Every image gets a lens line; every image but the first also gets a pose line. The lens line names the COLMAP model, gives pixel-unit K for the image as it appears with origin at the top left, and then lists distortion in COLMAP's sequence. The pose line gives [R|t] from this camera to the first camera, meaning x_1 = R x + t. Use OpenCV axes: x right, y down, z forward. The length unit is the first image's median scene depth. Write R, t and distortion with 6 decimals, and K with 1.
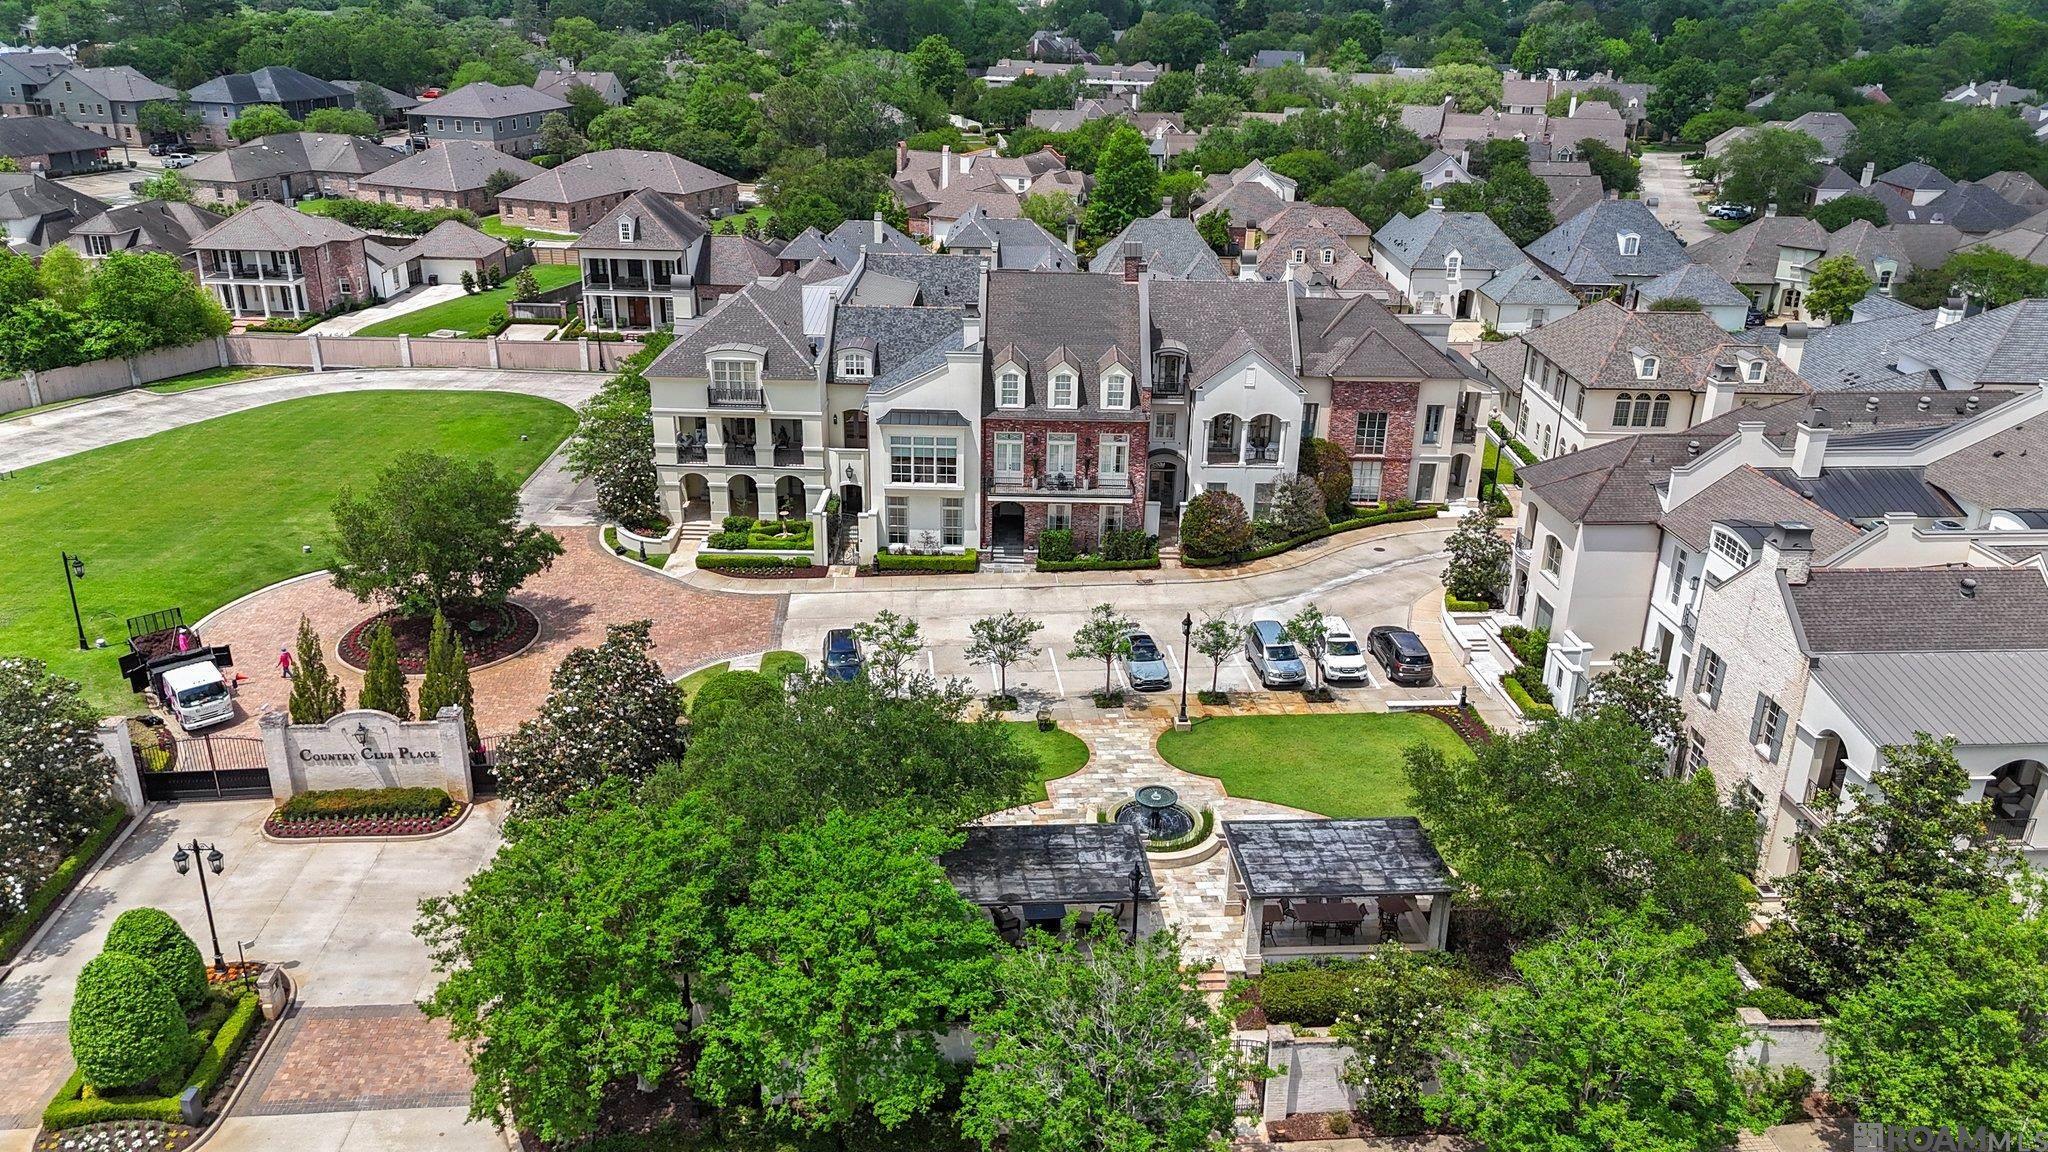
lens RADIAL K [[1461.9, 0, 1030.7], [0, 1461.9, 575.8], [0, 0, 1]] dist [0.026752, -0.022059]
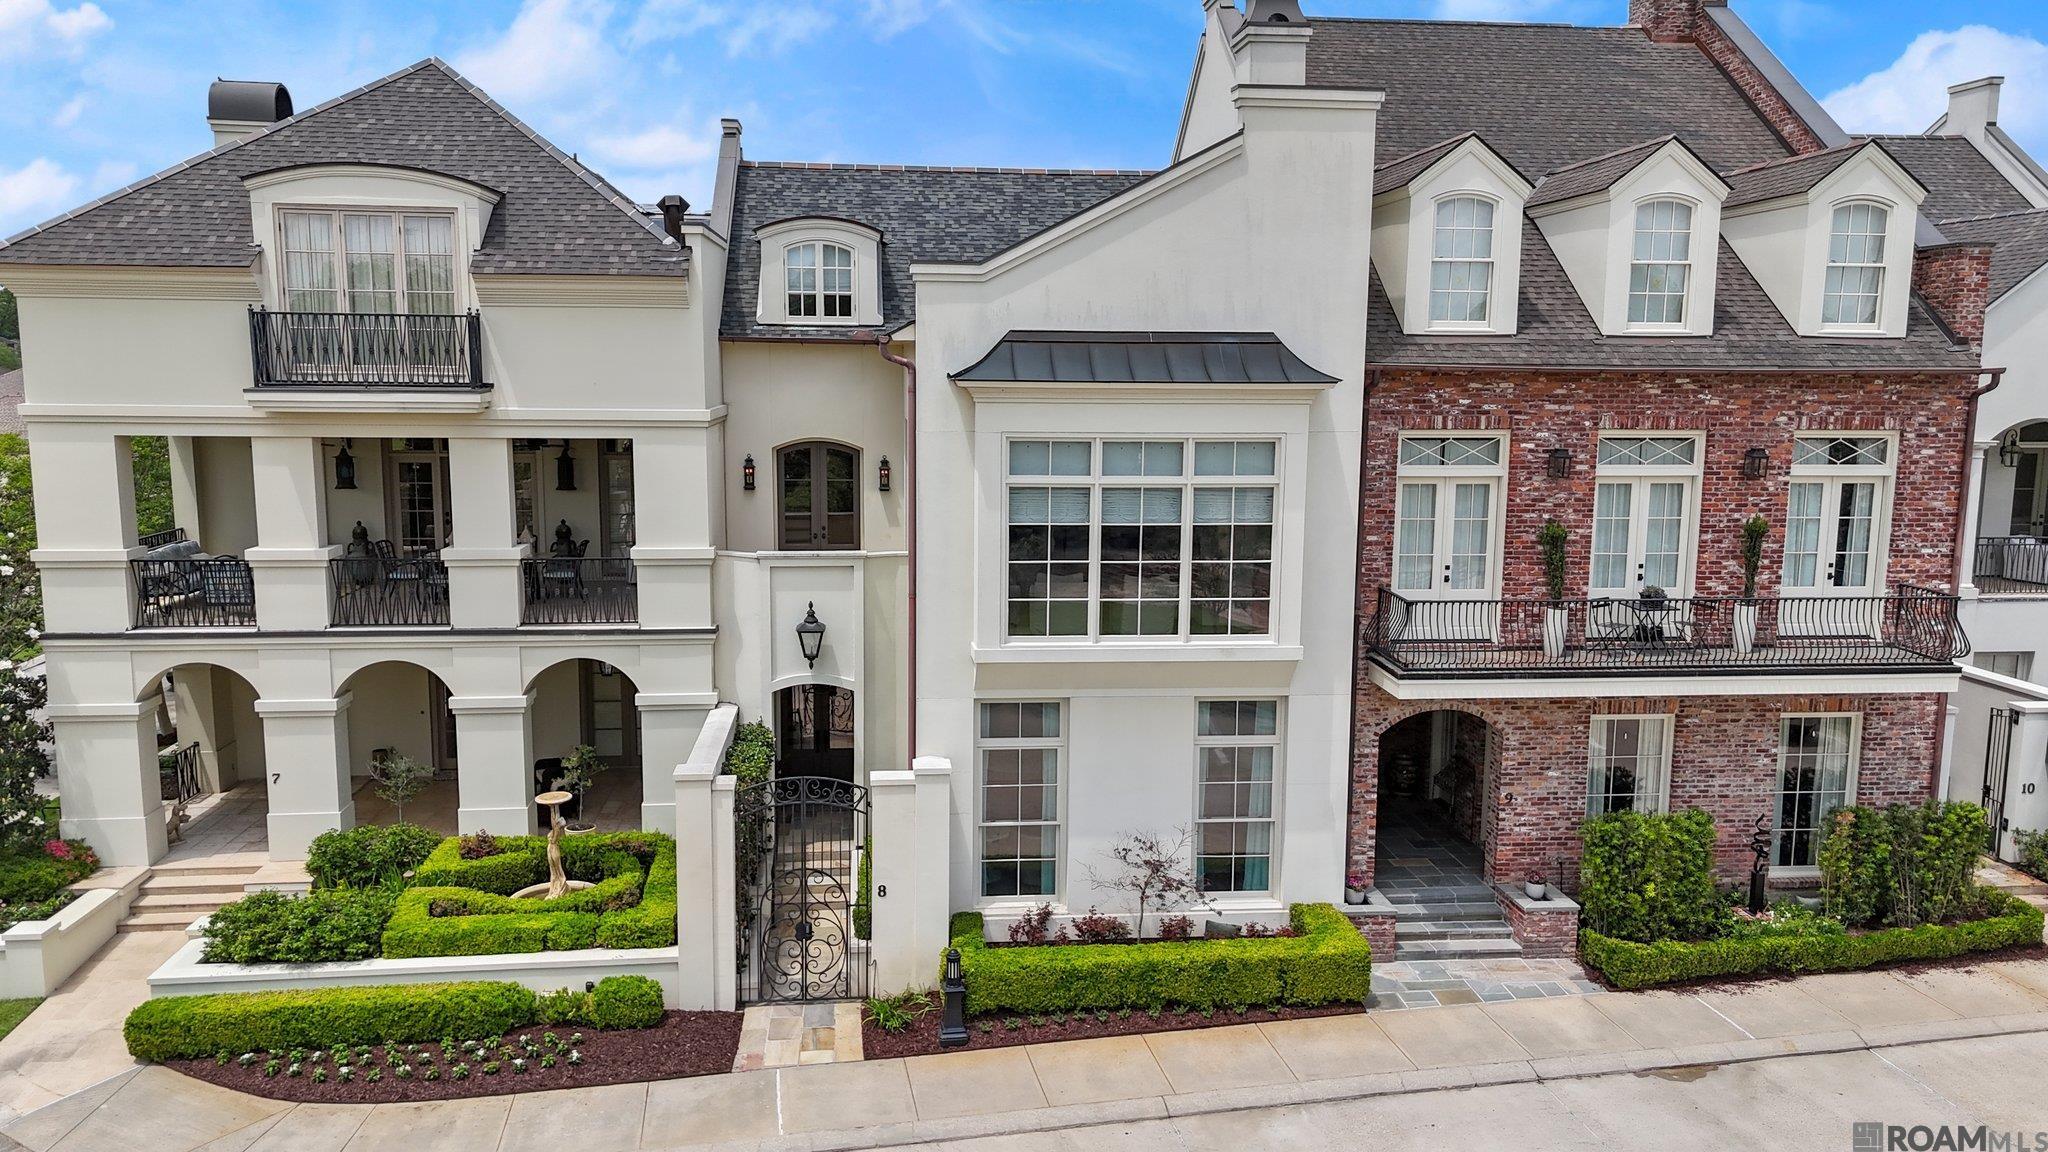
lens RADIAL K [[1461.9, 0, 1012.1], [0, 1461.9, 560.3], [0, 0, 1]] dist [0.026752, -0.022059]
pose [[0.994127, -0.027514, 0.104665, -0.116899], [0.052675, 0.967865, -0.245893, -0.016542], [-0.094536, 0.249962, 0.963630, 0.748108]]
